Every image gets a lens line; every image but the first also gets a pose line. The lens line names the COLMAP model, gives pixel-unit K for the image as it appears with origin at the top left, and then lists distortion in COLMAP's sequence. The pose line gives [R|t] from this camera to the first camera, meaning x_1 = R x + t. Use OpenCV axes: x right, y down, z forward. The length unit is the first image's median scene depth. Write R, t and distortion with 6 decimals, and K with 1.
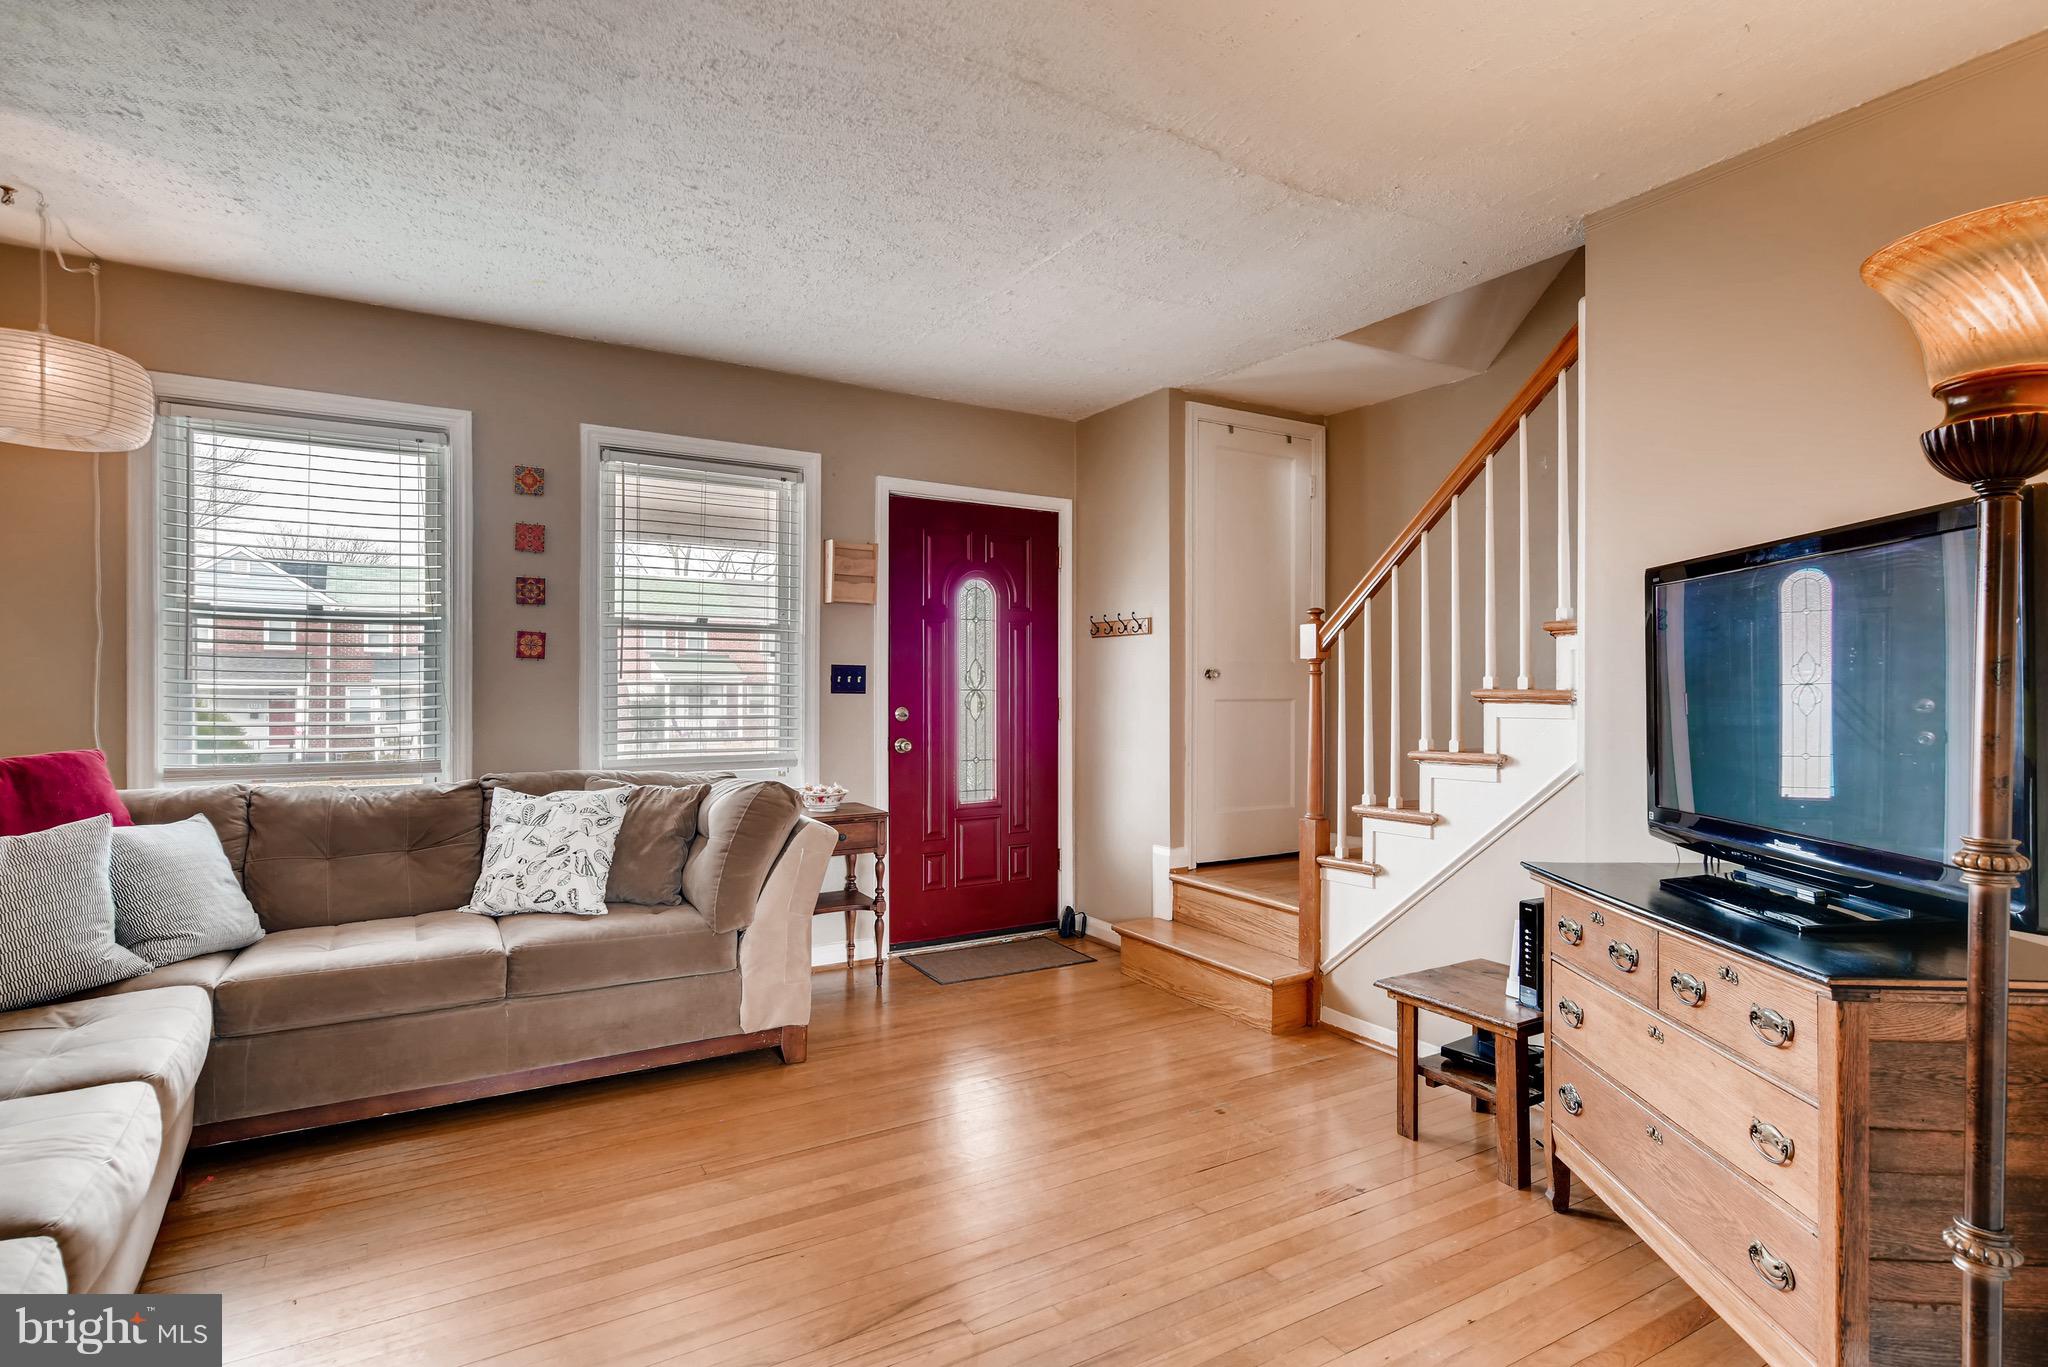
lens RADIAL K [[1028.9, 0, 1032.9], [0, 1028.9, 685.9], [0, 0, 1]] dist [-0.009411, 0.006788]
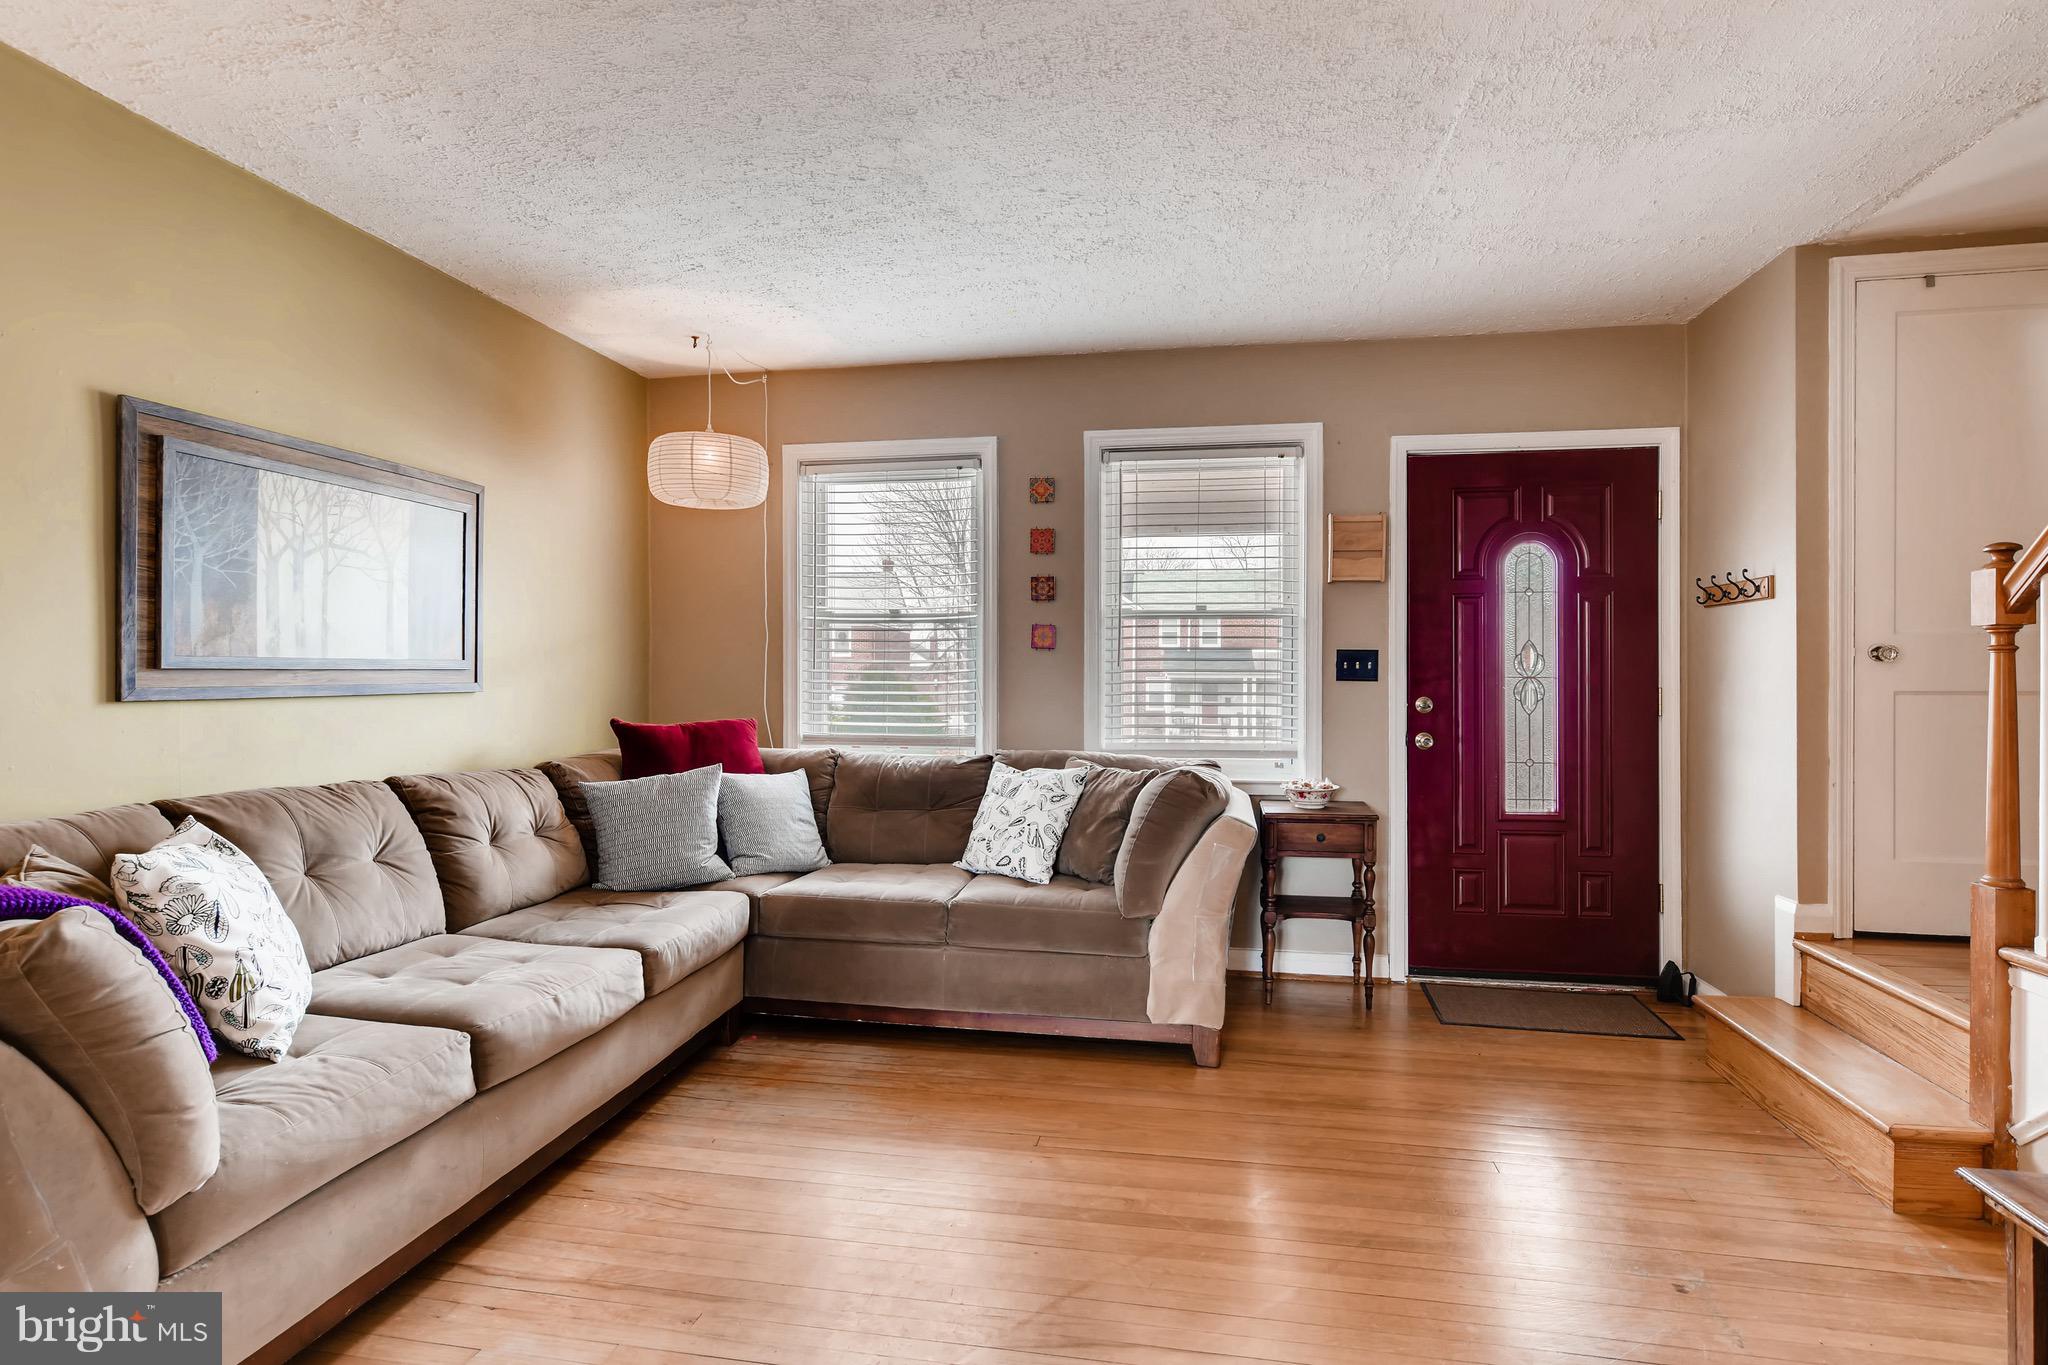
lens RADIAL K [[1028.9, 0, 1034.7], [0, 1028.9, 675.3], [0, 0, 1]] dist [-0.009411, 0.006788]
pose [[0.746739, -0.001915, -0.665115, 0.249611], [0.001176, 0.999998, -0.001559, 0.003966], [0.665116, 0.000382, 0.746740, 0.157149]]
